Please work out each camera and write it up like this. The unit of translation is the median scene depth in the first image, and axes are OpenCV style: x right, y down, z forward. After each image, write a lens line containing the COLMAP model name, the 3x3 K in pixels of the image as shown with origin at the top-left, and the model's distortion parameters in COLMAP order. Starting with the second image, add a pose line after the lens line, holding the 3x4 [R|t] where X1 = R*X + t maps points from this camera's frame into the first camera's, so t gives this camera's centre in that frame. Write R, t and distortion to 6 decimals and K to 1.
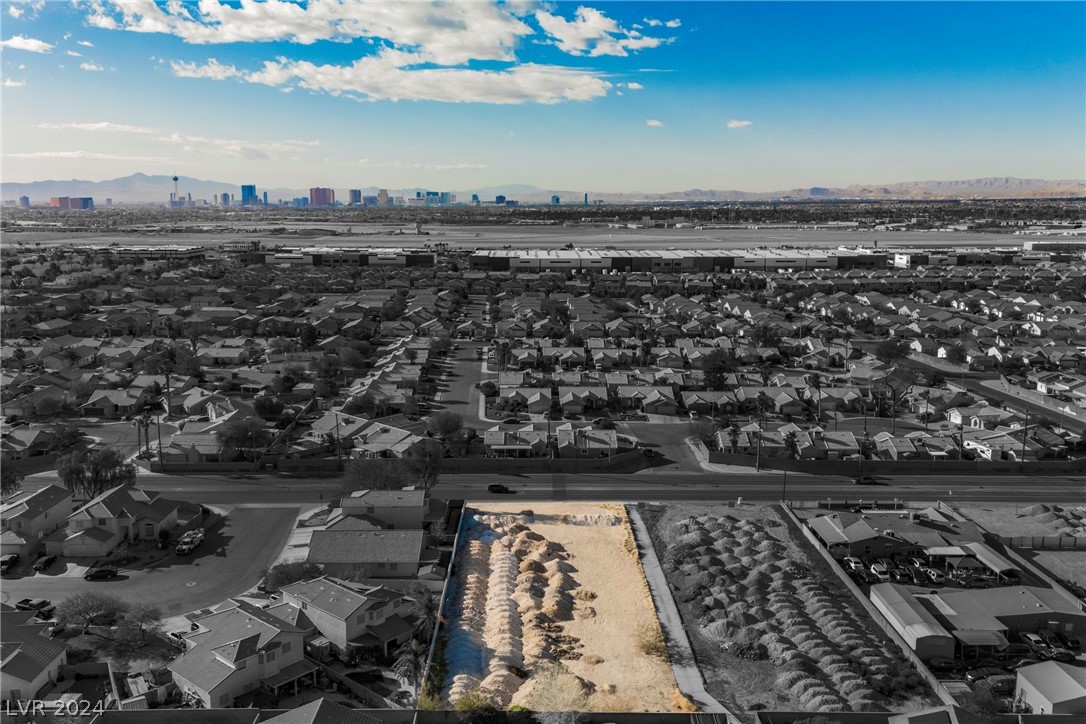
lens RADIAL K [[943.9, 0, 543.0], [0, 943.9, 362.0], [0, 0, 1]] dist [0.109111, -0.142618]
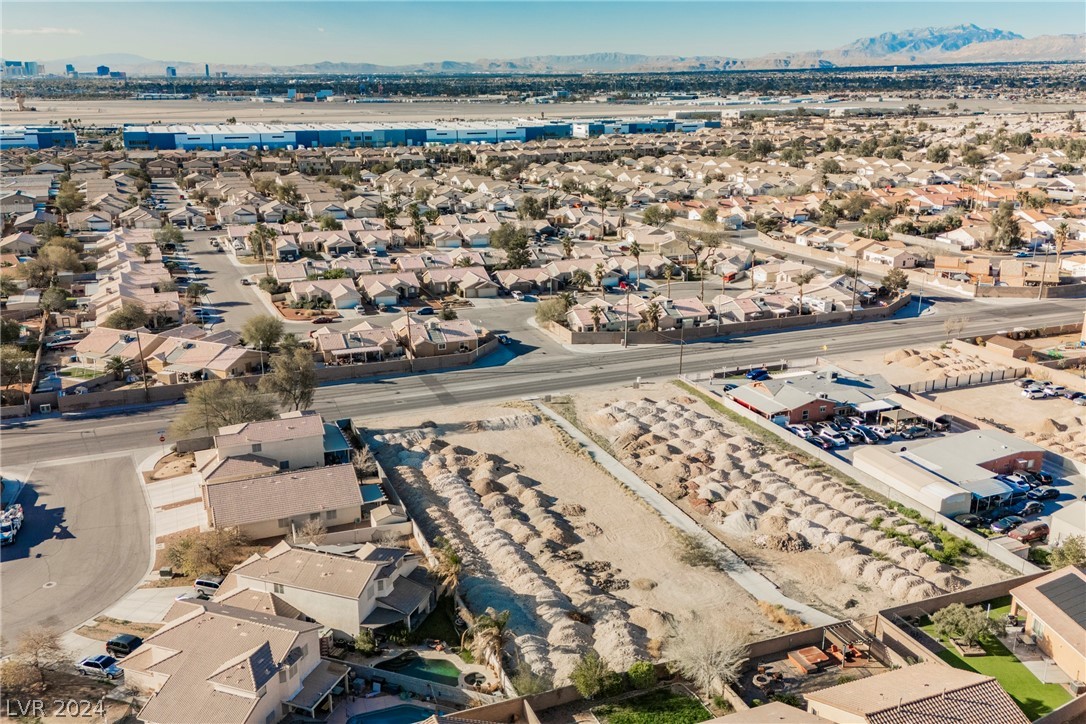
lens RADIAL K [[943.9, 0, 543.0], [0, 943.9, 362.0], [0, 0, 1]] dist [0.109111, -0.142618]
pose [[0.931099, -0.109220, 0.348032, -0.175302], [0.065205, 0.988589, 0.135796, -0.003933], [-0.358892, -0.103746, 0.927595, 0.149692]]
